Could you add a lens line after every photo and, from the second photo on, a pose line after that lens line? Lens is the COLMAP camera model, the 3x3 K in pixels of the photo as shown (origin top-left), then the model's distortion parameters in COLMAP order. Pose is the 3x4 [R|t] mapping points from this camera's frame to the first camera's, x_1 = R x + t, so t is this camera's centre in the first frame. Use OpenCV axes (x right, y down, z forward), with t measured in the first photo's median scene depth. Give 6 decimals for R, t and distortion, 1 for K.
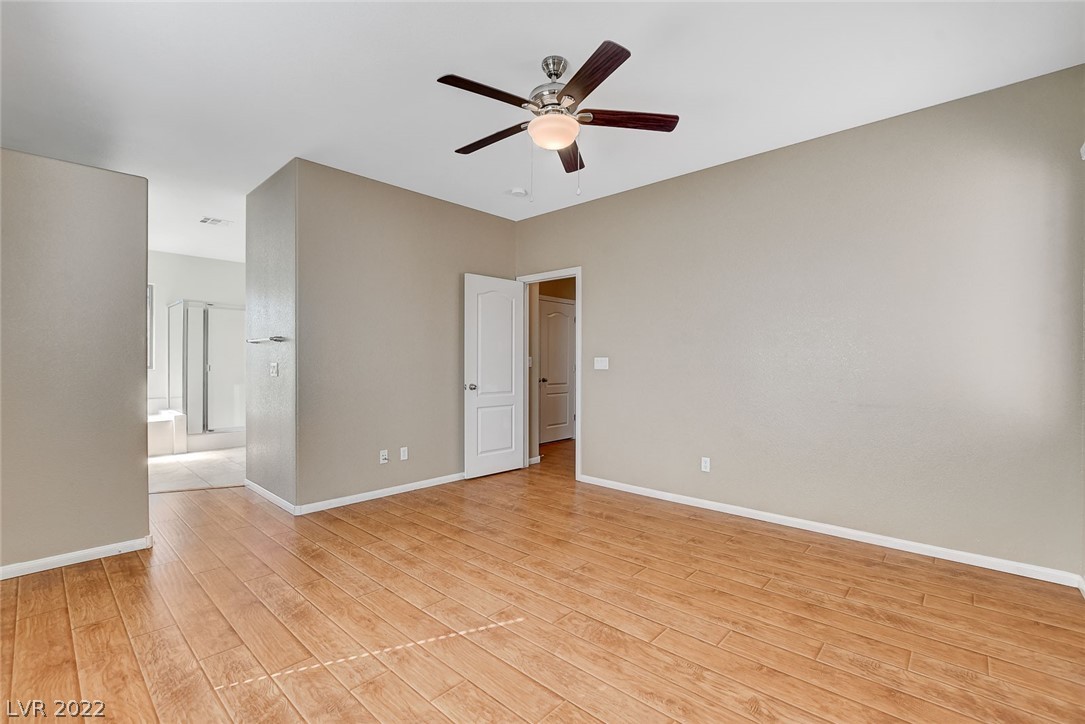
lens RADIAL K [[475.8, 0, 542.5], [0, 475.8, 362.0], [0, 0, 1]] dist [-0.020359, 0.000071]
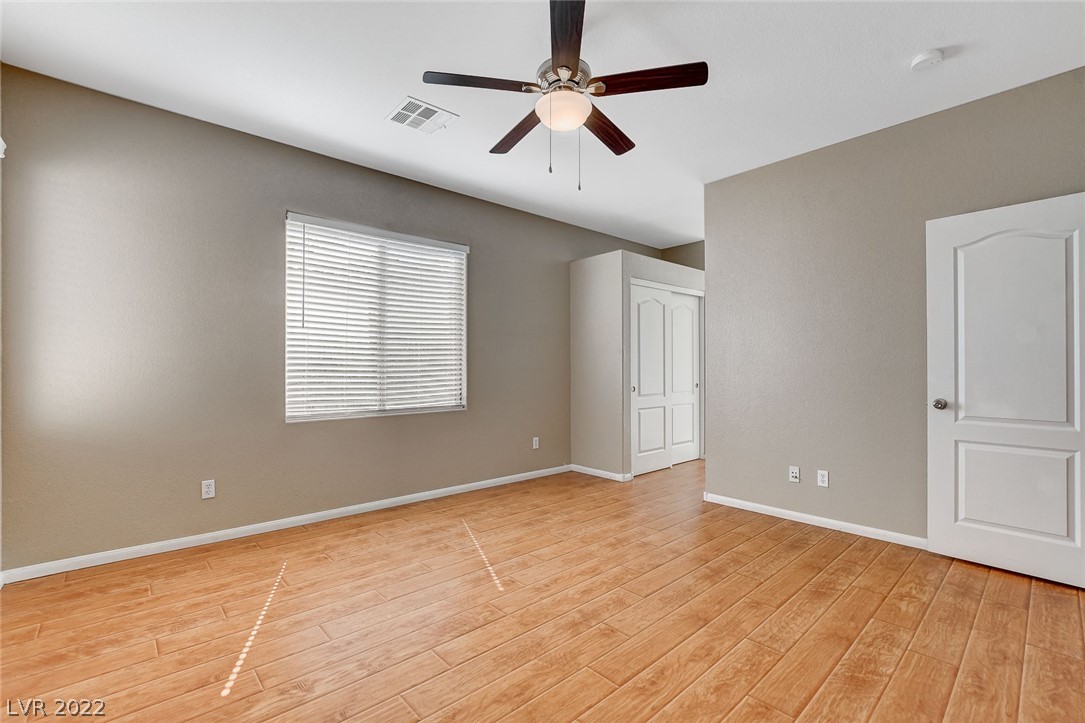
lens RADIAL K [[475.8, 0, 542.5], [0, 475.8, 361.5], [0, 0, 1]] dist [-0.020359, 0.000071]
pose [[-0.090980, -0.012301, -0.995777, 0.832357], [-0.000931, 0.999924, -0.012268, 0.010739], [0.995852, -0.000189, -0.090985, 0.929359]]
